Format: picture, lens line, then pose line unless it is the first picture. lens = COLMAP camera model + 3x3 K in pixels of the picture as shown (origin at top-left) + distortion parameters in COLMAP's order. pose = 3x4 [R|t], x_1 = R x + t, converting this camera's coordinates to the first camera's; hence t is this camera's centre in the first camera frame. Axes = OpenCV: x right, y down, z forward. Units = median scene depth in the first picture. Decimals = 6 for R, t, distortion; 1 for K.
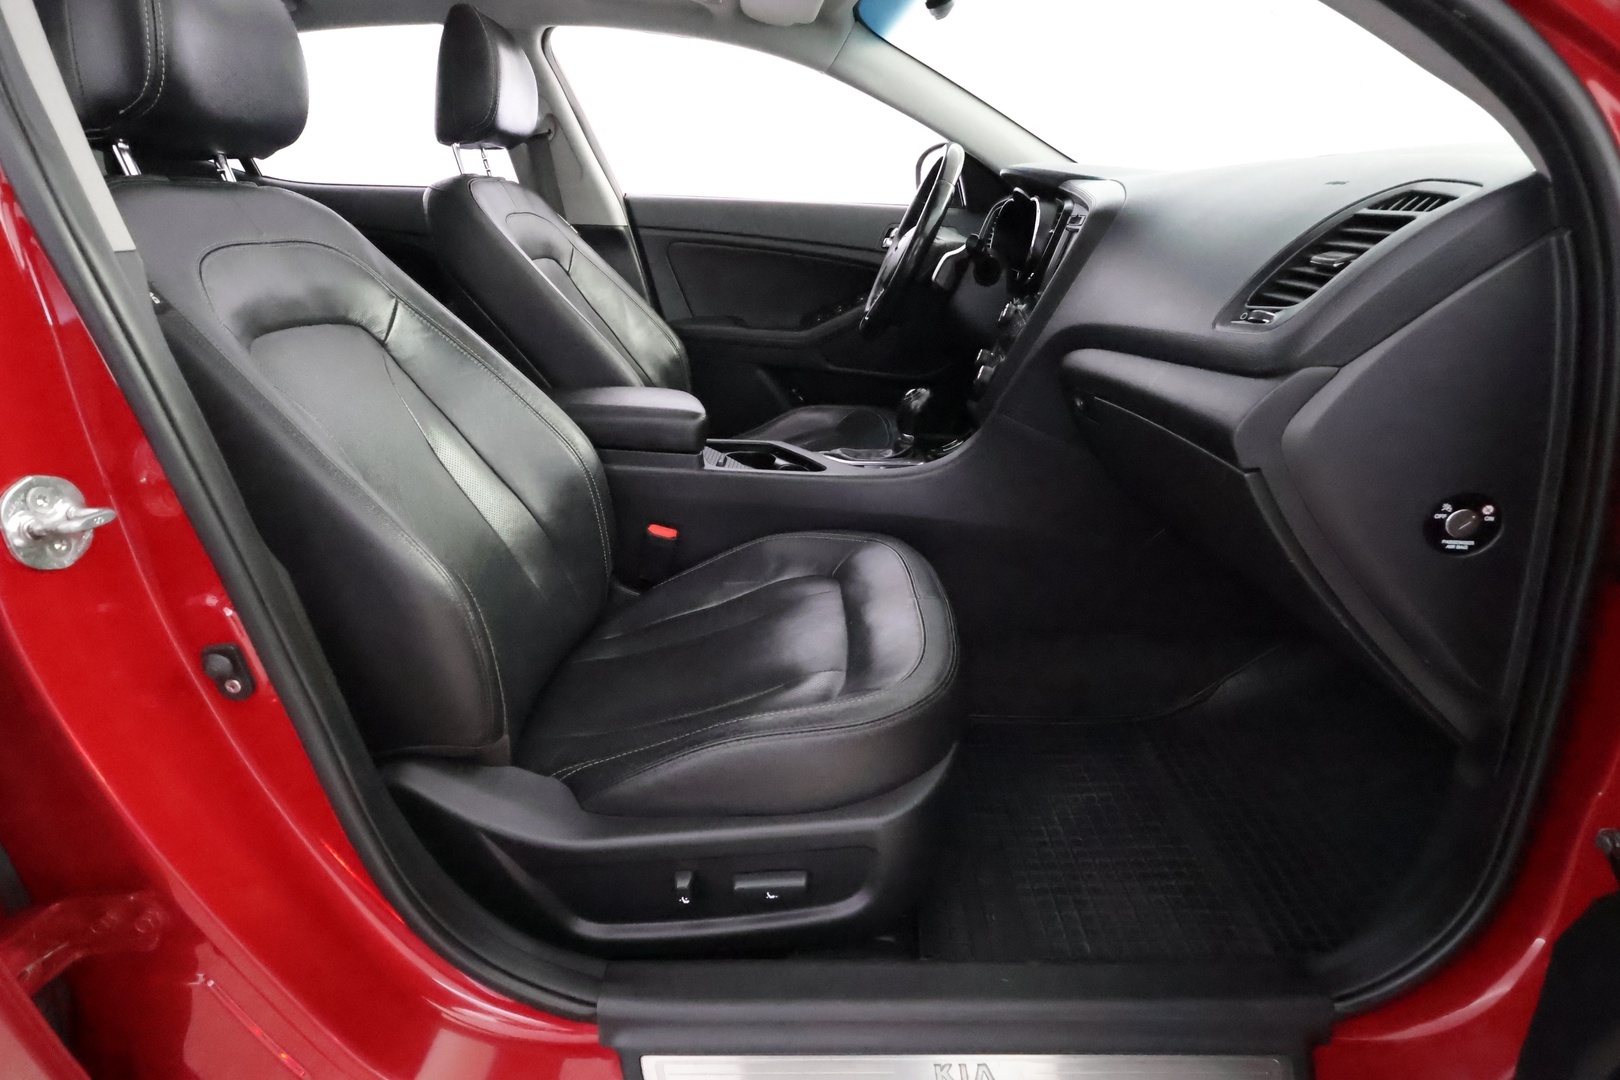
lens RADIAL K [[827.9, 0, 810.0], [0, 827.9, 540.0], [0, 0, 1]] dist [0.000115, 0.000627]
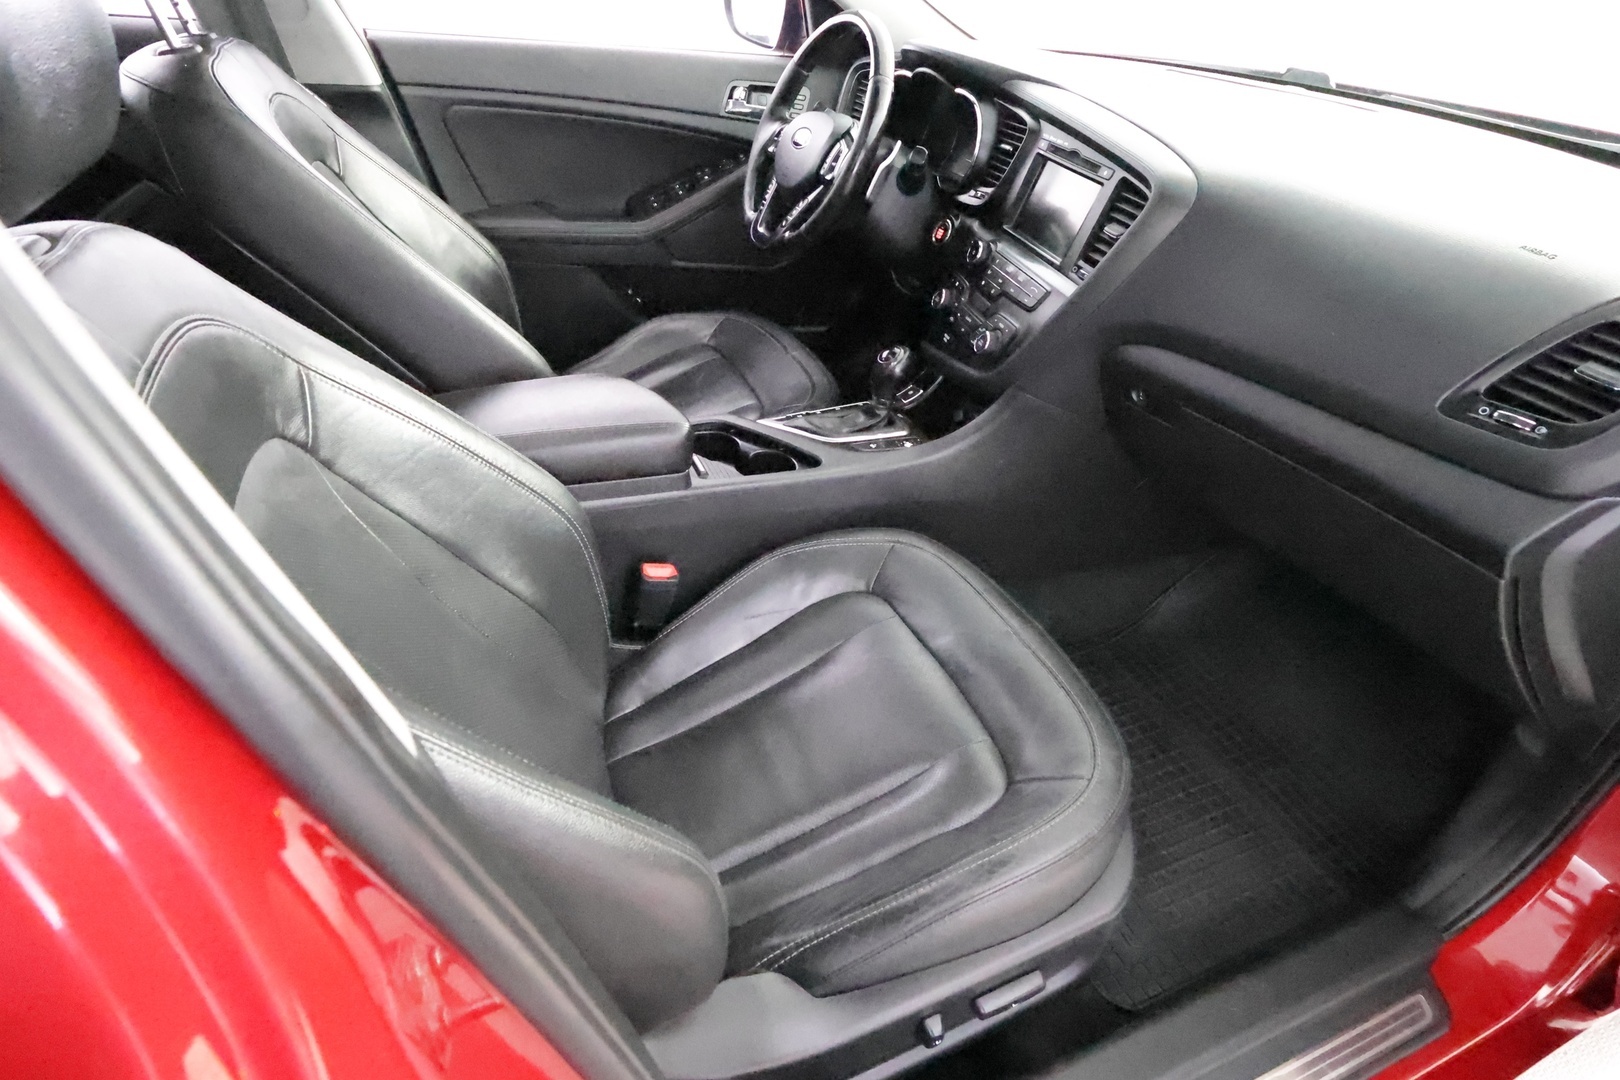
lens RADIAL K [[827.9, 0, 810.0], [0, 827.9, 540.0], [0, 0, 1]] dist [0.000115, 0.000627]
pose [[0.919582, -0.188690, 0.344623, -0.236172], [0.095292, 0.958053, 0.270283, -0.184867], [-0.381167, -0.215708, 0.898989, 0.147272]]
